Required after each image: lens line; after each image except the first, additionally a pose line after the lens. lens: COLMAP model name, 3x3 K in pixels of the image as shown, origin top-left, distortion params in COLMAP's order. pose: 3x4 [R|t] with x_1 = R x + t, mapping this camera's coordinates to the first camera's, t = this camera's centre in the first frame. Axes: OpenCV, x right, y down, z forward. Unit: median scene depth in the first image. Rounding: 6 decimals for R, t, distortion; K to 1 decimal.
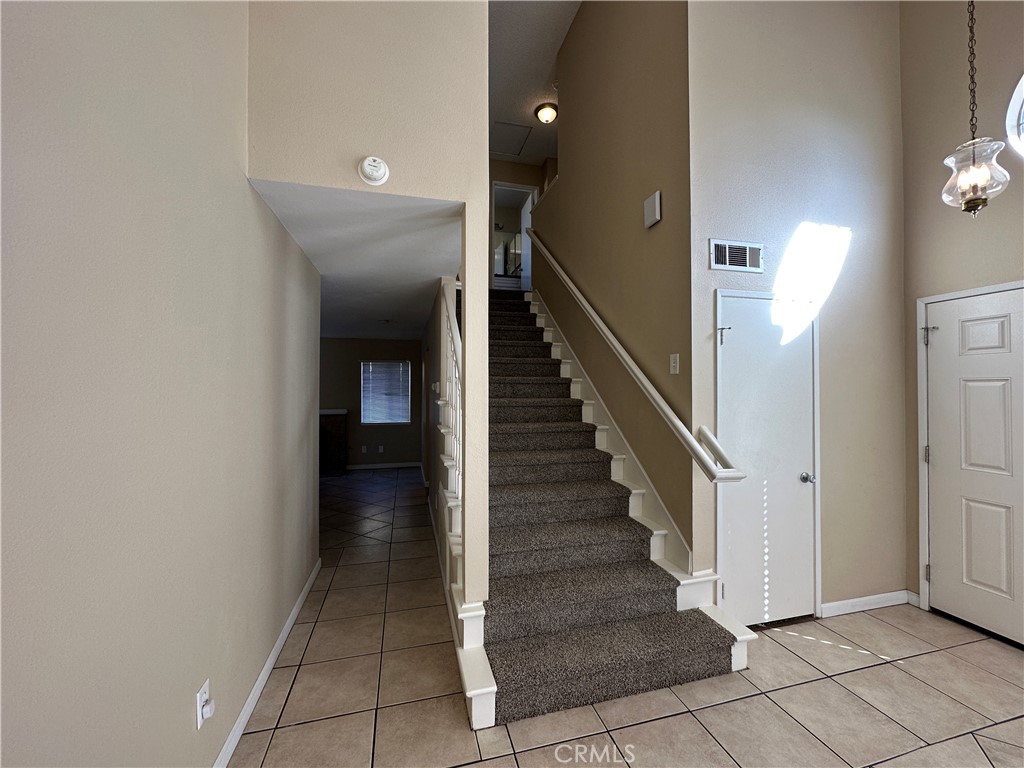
lens RADIAL K [[408.5, 0, 510.4], [0, 408.5, 385.5], [0, 0, 1]] dist [-0.000640, -0.000417]
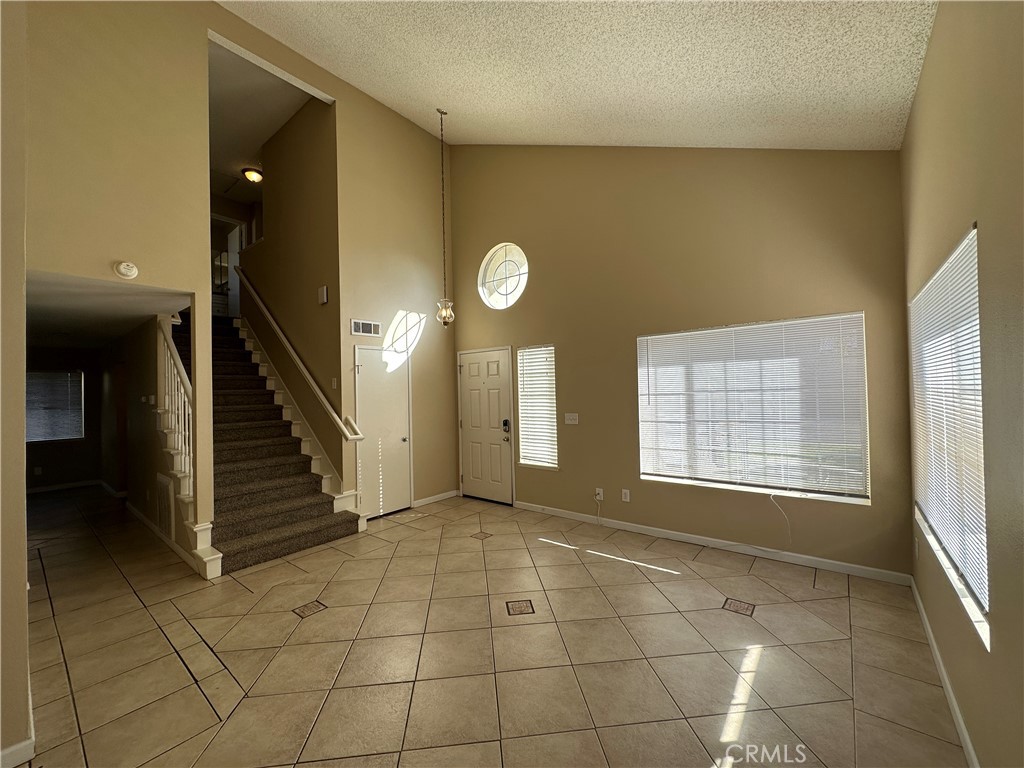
lens RADIAL K [[408.5, 0, 510.4], [0, 408.5, 385.5], [0, 0, 1]] dist [-0.000640, -0.000417]
pose [[0.804588, -0.009429, 0.593759, -0.054653], [0.016265, 0.999849, -0.006162, -0.019302], [-0.593611, 0.014615, 0.804619, -0.987184]]
